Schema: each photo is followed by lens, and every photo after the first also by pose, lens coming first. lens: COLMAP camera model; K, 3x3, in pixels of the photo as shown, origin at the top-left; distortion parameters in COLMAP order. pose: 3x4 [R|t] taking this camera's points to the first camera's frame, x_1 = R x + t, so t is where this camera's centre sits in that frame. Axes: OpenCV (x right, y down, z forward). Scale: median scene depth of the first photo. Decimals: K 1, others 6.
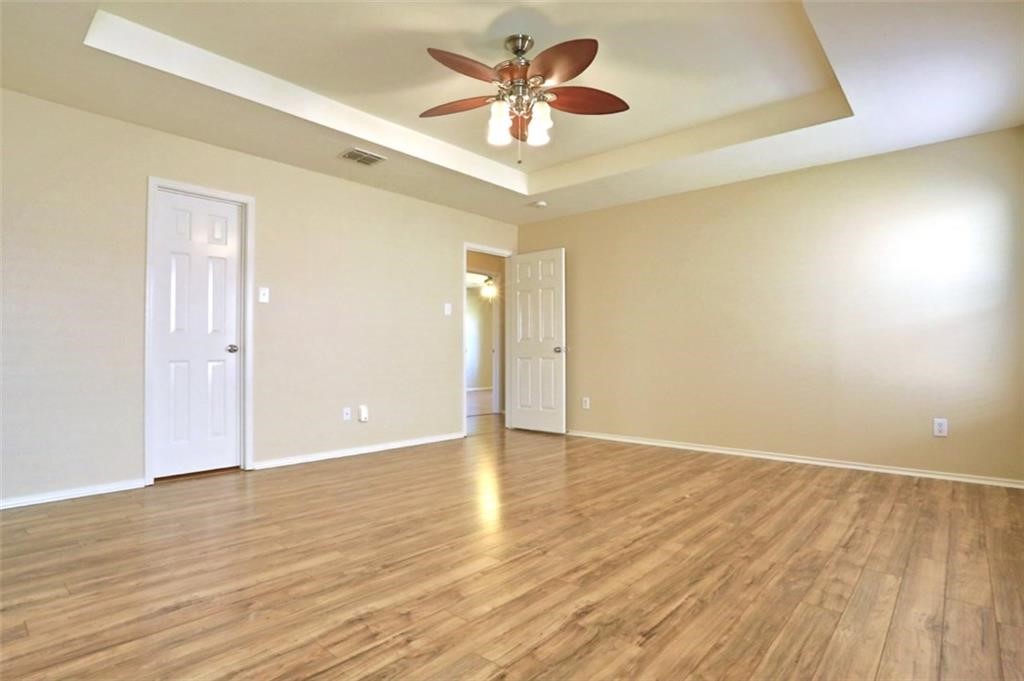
lens RADIAL K [[528.5, 0, 508.5], [0, 528.5, 345.1], [0, 0, 1]] dist [-0.075556, 0.030931]
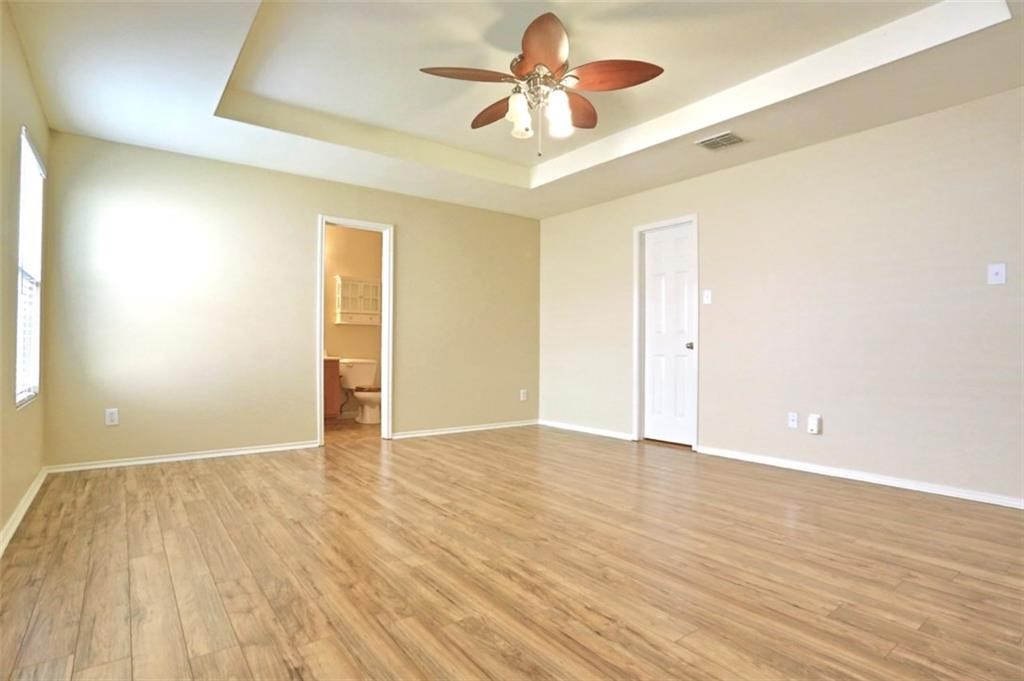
lens RADIAL K [[528.5, 0, 508.5], [0, 528.5, 345.1], [0, 0, 1]] dist [-0.075556, 0.030931]
pose [[-0.194544, -0.005890, -0.980876, 1.116308], [0.007553, 0.999943, -0.007503, 0.017265], [0.980865, -0.008868, -0.194488, 1.268463]]
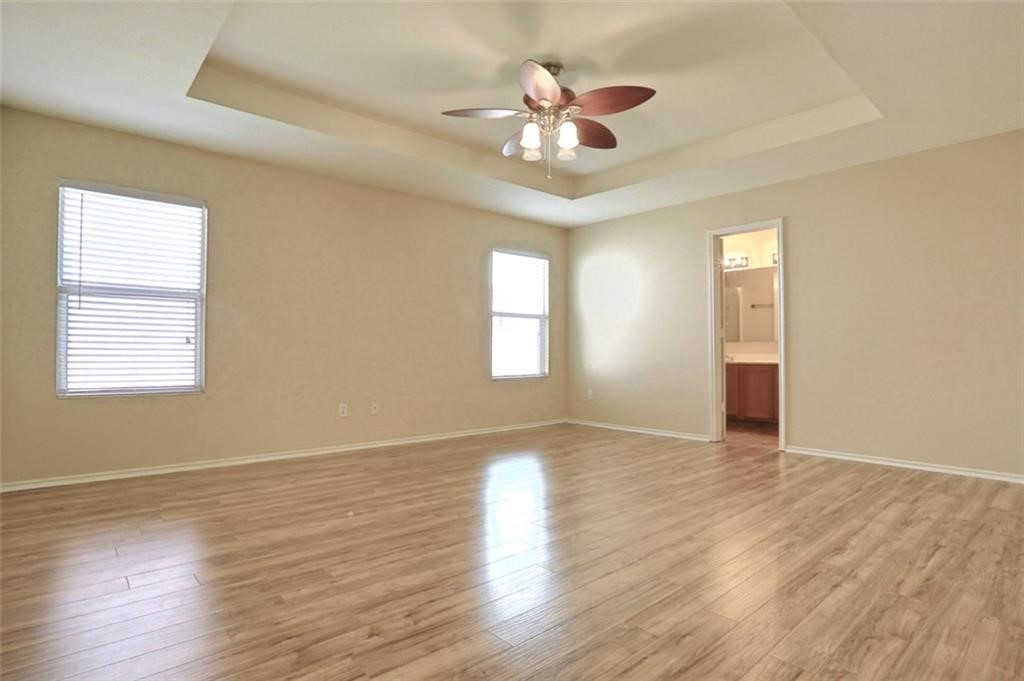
lens RADIAL K [[528.5, 0, 508.5], [0, 528.5, 345.1], [0, 0, 1]] dist [-0.075556, 0.030931]
pose [[-0.992914, -0.002155, 0.118819, -0.029454], [-0.004828, 0.999742, -0.022213, 0.030715], [-0.118740, -0.022629, -0.992667, 2.355531]]
